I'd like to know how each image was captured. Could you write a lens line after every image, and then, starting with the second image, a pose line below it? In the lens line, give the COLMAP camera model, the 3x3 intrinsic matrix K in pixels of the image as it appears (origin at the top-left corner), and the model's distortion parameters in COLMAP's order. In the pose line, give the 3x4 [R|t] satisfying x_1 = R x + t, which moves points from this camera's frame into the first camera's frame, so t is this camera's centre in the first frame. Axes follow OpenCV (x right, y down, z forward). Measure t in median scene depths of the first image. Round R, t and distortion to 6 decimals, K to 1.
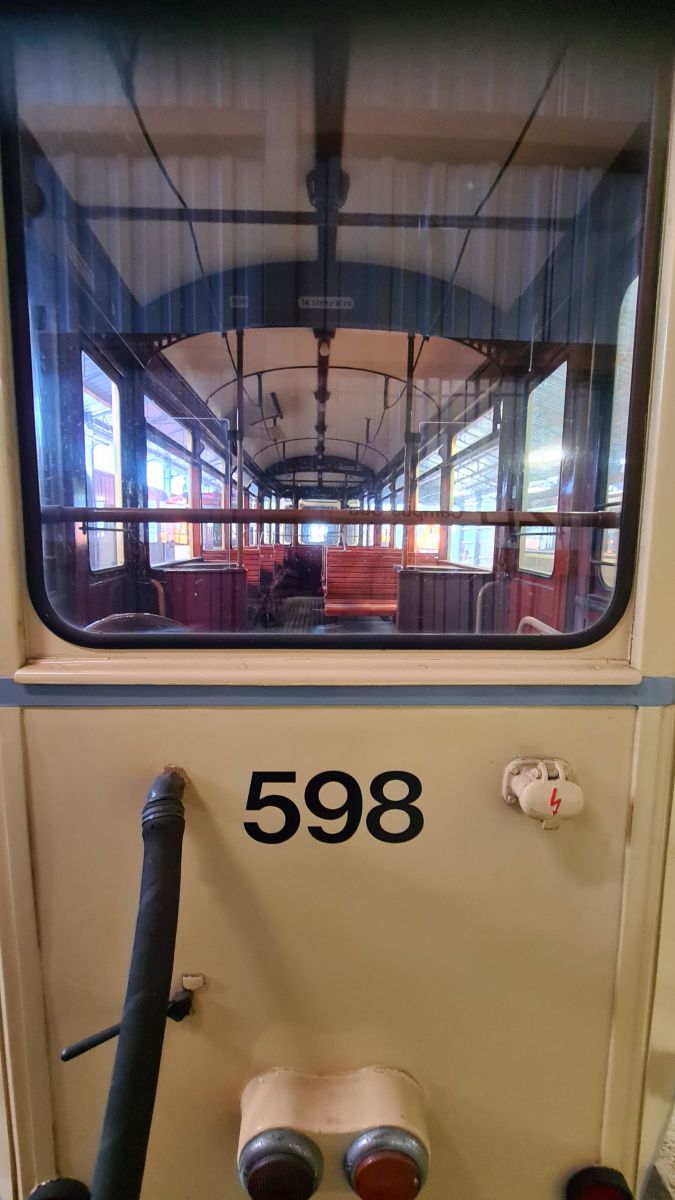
lens RADIAL K [[515.4, 0, 327.6], [0, 515.4, 598.9], [0, 0, 1]] dist [0.000689, 0.000041]
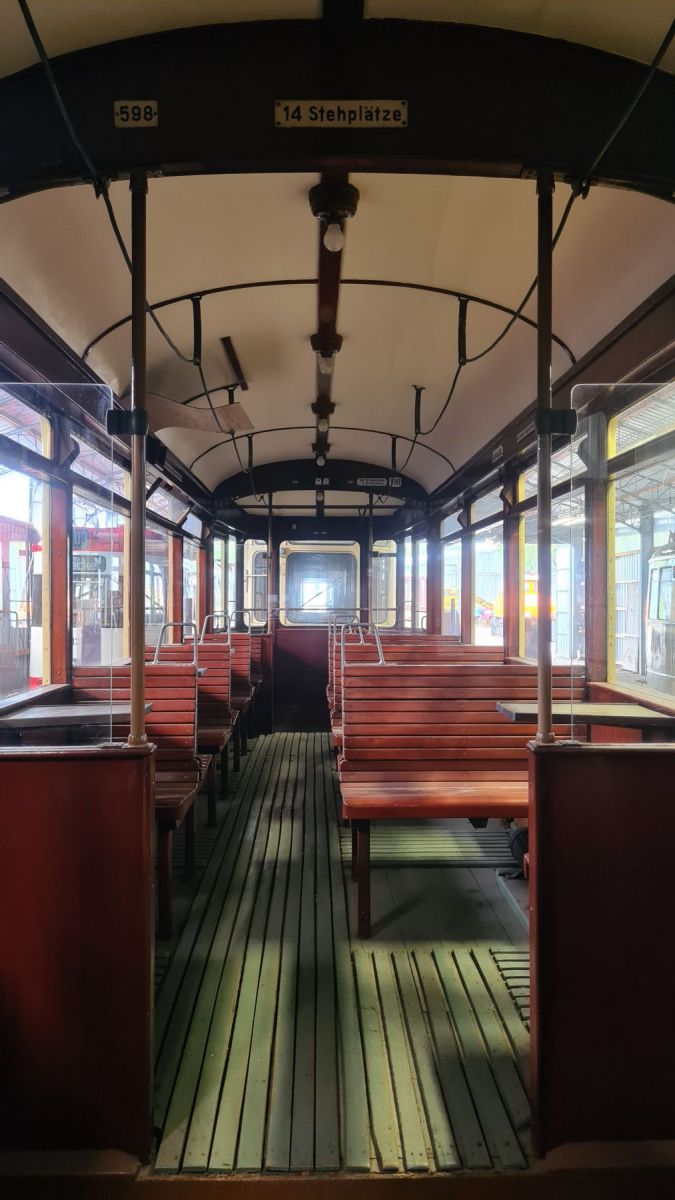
lens RADIAL K [[911.0, 0, 339.9], [0, 911.0, 601.1], [0, 0, 1]] dist [-0.018506, -0.007040]
pose [[0.999814, -0.016650, 0.009737, -0.008267], [0.017654, 0.993305, -0.114164, -0.042030], [-0.007771, 0.114315, 0.993414, 0.140545]]
